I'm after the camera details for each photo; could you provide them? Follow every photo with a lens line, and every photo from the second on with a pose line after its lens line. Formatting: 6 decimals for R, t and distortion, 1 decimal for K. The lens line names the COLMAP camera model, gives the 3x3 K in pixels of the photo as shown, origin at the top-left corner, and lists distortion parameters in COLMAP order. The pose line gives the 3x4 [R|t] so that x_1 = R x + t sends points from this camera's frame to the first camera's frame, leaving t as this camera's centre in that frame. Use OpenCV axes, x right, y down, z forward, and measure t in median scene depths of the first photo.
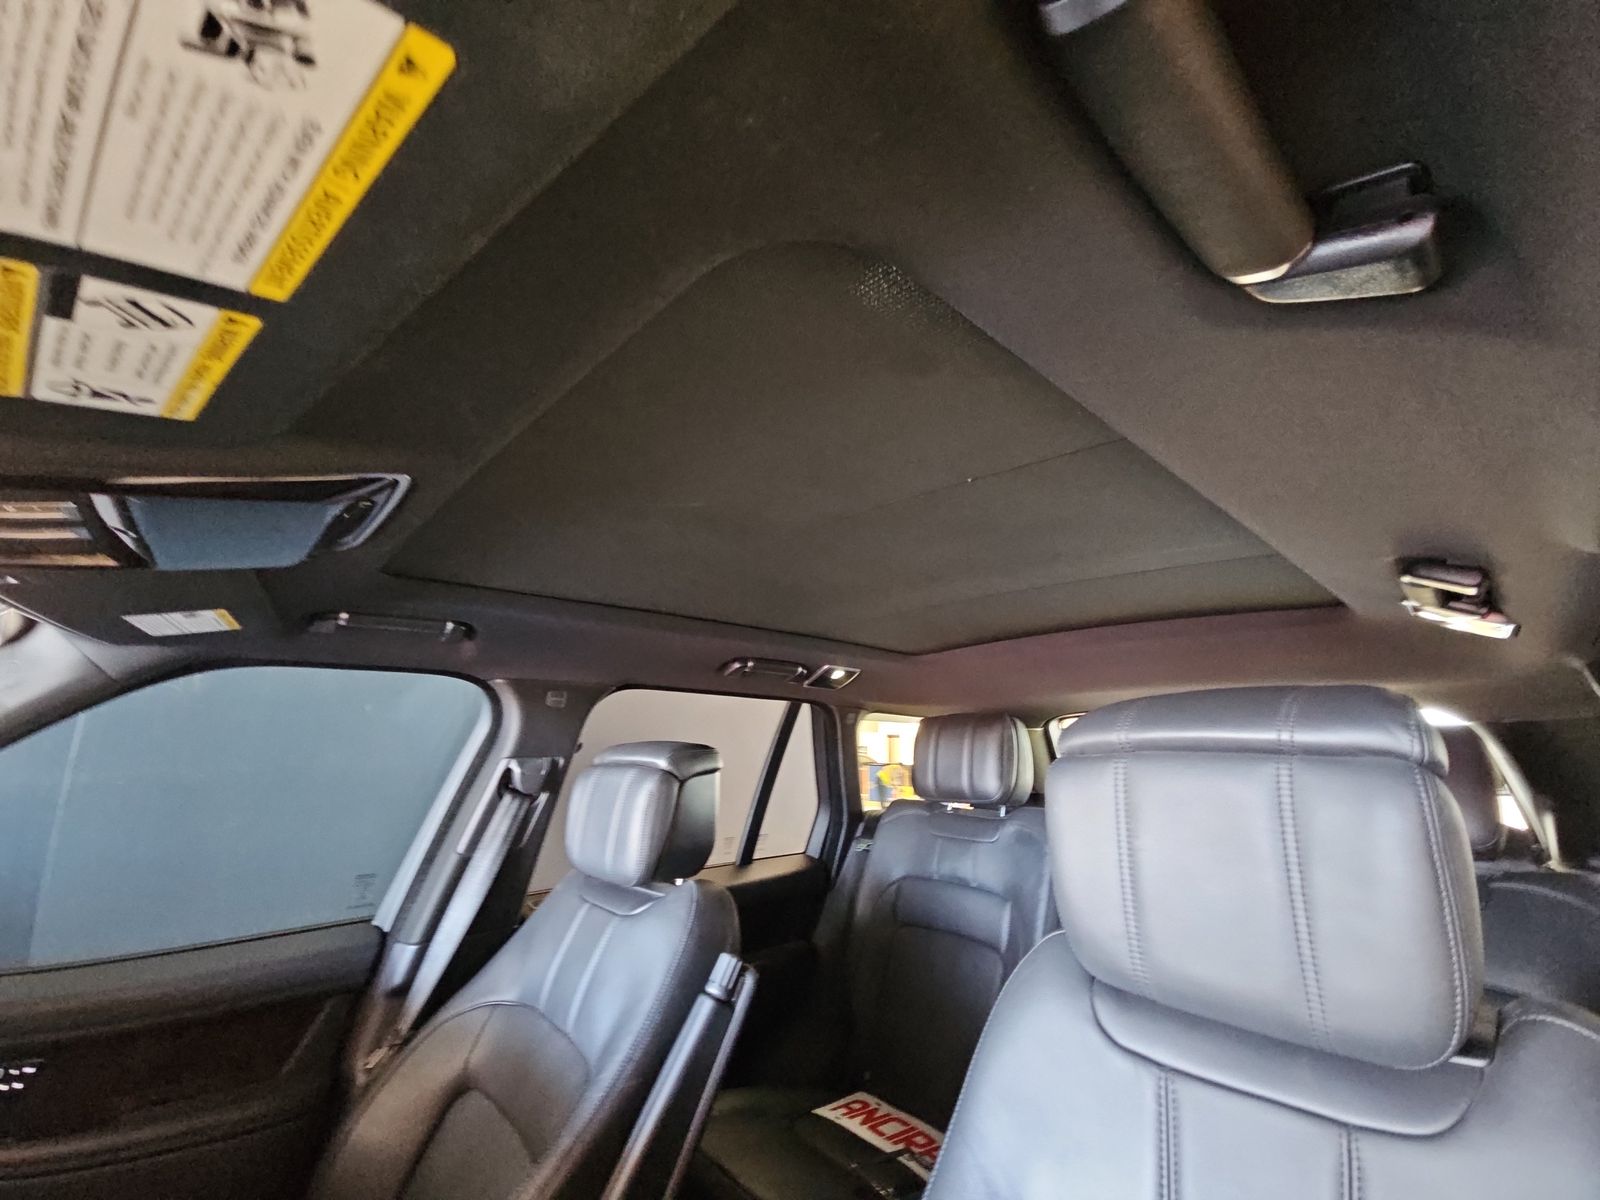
lens RADIAL K [[641.0, 0, 798.0], [0, 641.0, 607.9], [0, 0, 1]] dist [-0.001158, -0.000893]
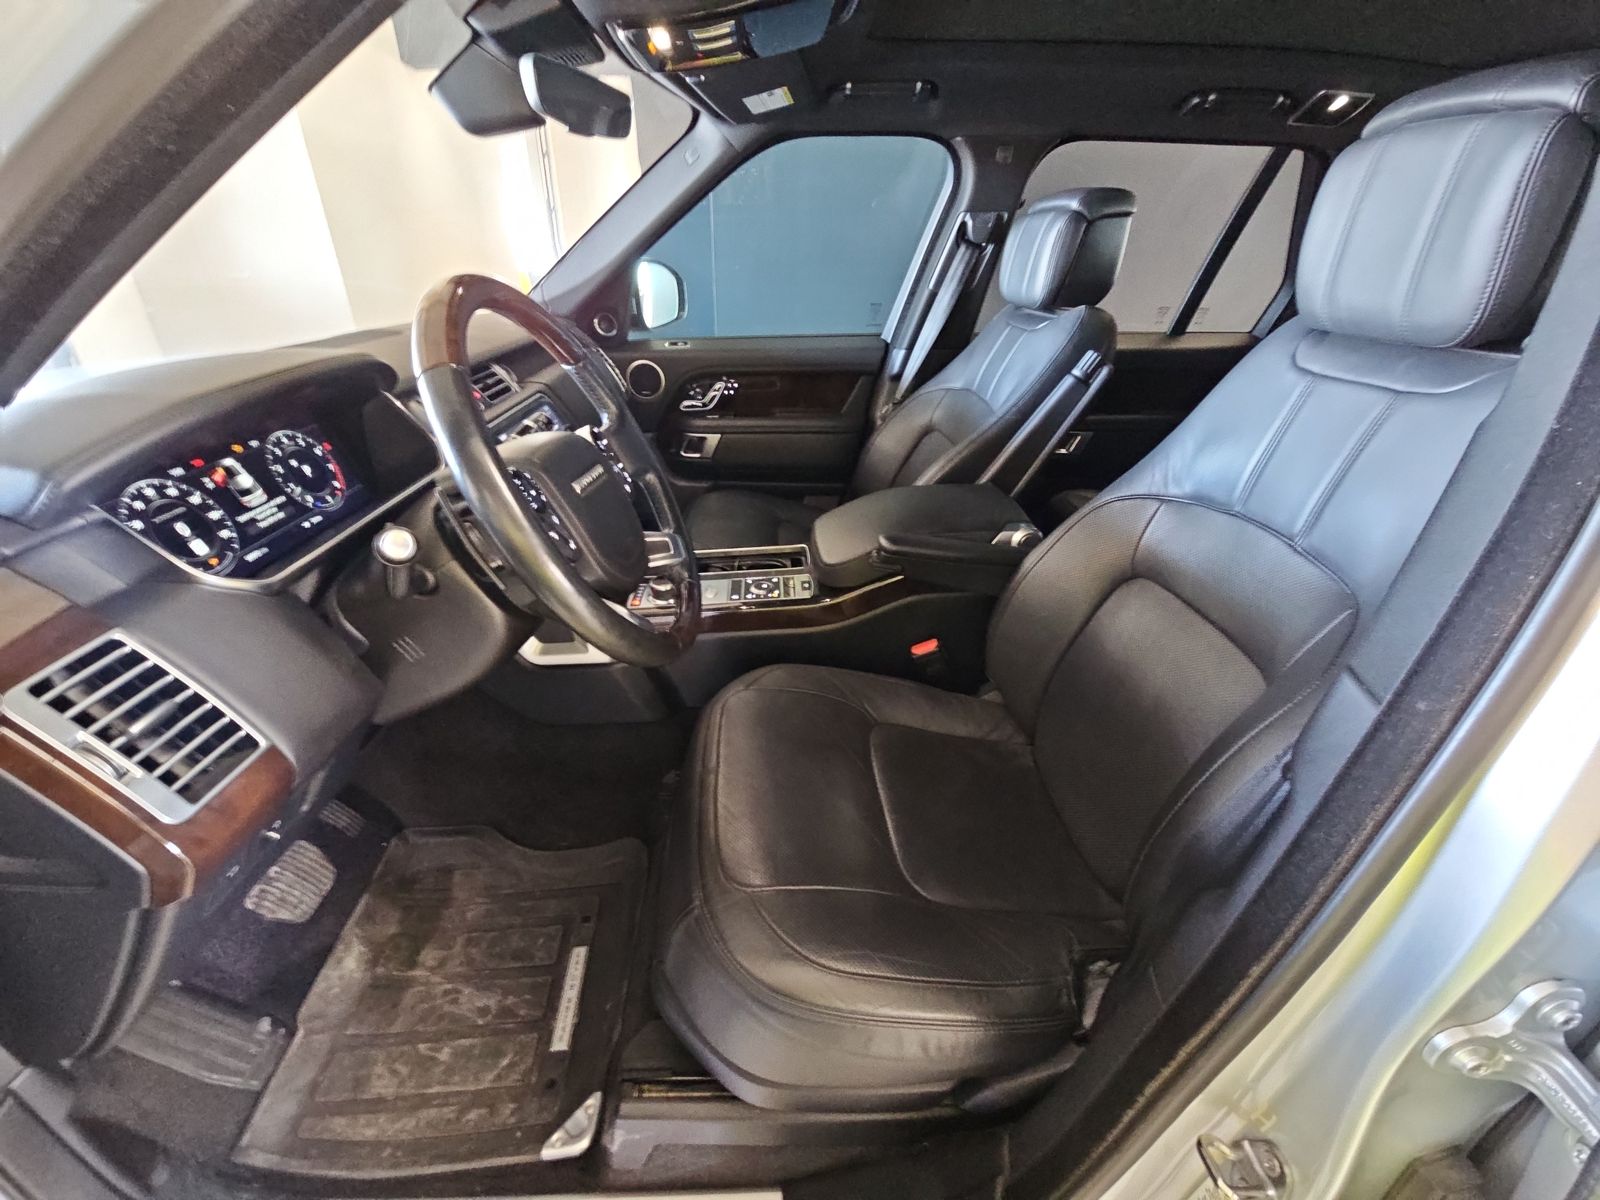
lens RADIAL K [[641.0, 0, 803.4], [0, 641.0, 593.5], [0, 0, 1]] dist [-0.001158, -0.000893]
pose [[0.772320, 0.301638, -0.559049, 0.262675], [0.127296, 0.788727, 0.601420, 0.028298], [0.622348, -0.535654, 0.570752, -0.359244]]
